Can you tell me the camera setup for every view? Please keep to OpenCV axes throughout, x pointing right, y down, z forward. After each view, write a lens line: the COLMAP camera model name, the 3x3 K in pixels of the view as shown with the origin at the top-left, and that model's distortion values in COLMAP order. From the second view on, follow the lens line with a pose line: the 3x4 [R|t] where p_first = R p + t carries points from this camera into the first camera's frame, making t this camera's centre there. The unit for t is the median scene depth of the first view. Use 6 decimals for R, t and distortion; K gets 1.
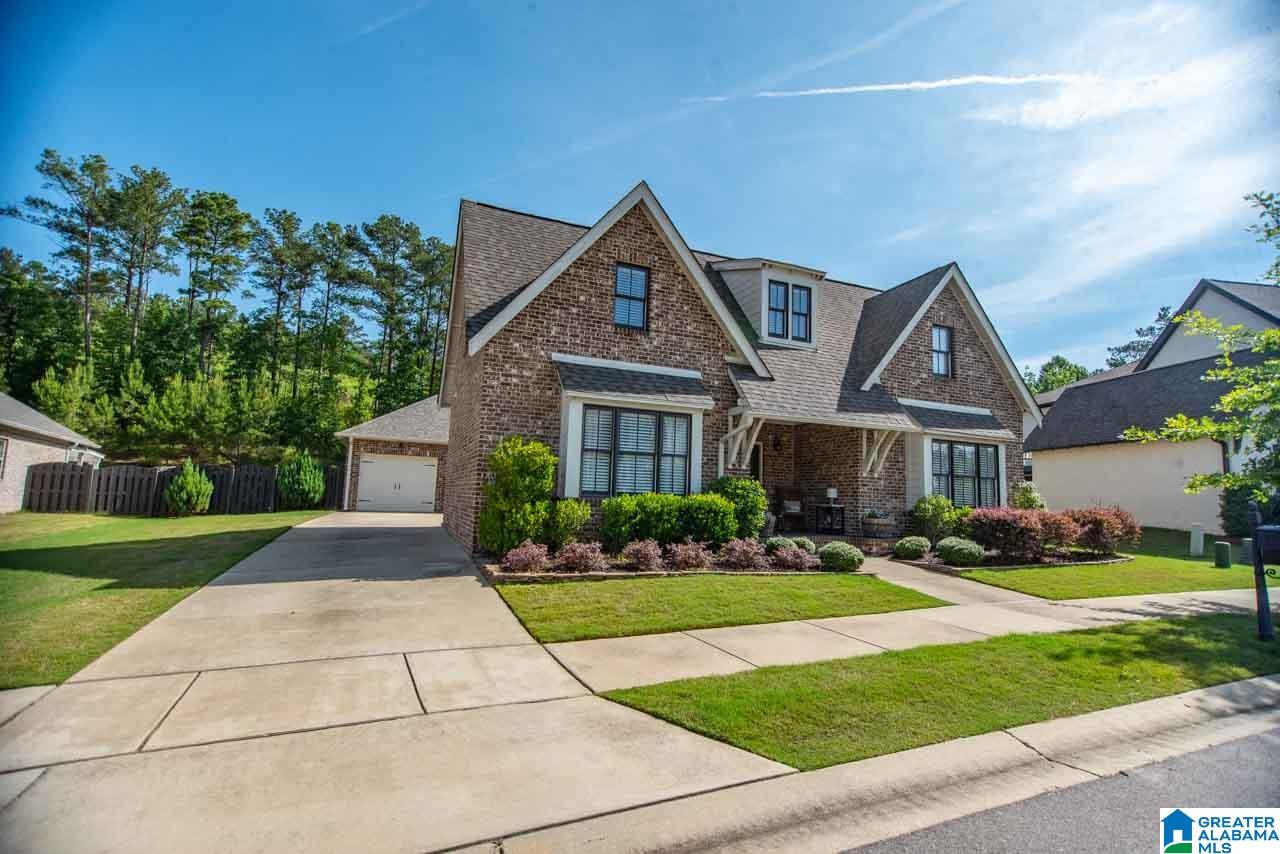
lens RADIAL K [[600.2, 0, 640.0], [0, 600.2, 427.0], [0, 0, 1]] dist [0.006307, 0.000192]
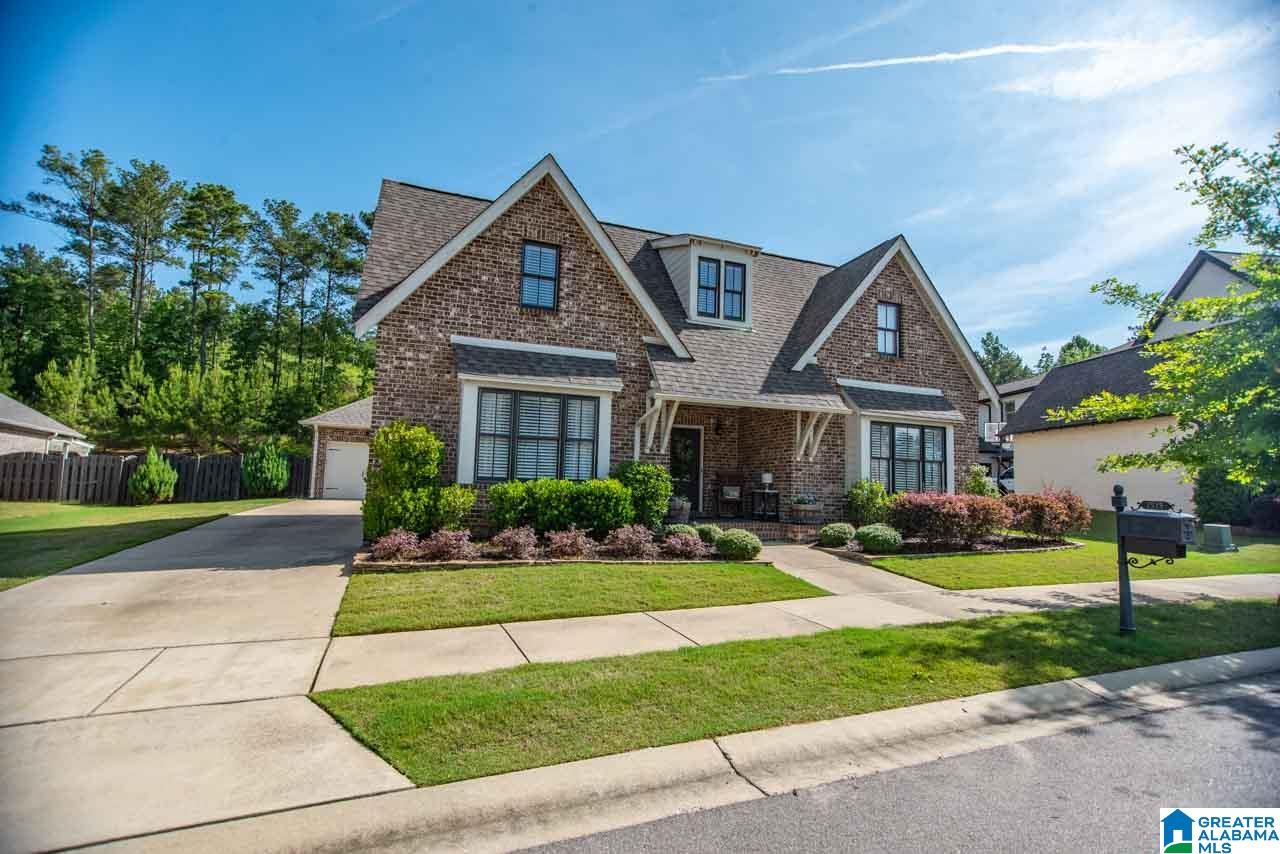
lens RADIAL K [[600.6, 0, 640.0], [0, 600.6, 427.0], [0, 0, 1]] dist [0.007934, 0.000002]
pose [[0.999243, -0.008248, -0.038017, 0.152834], [0.009065, 0.999730, 0.021394, 0.005443], [0.037830, -0.021722, 0.999048, 0.031555]]
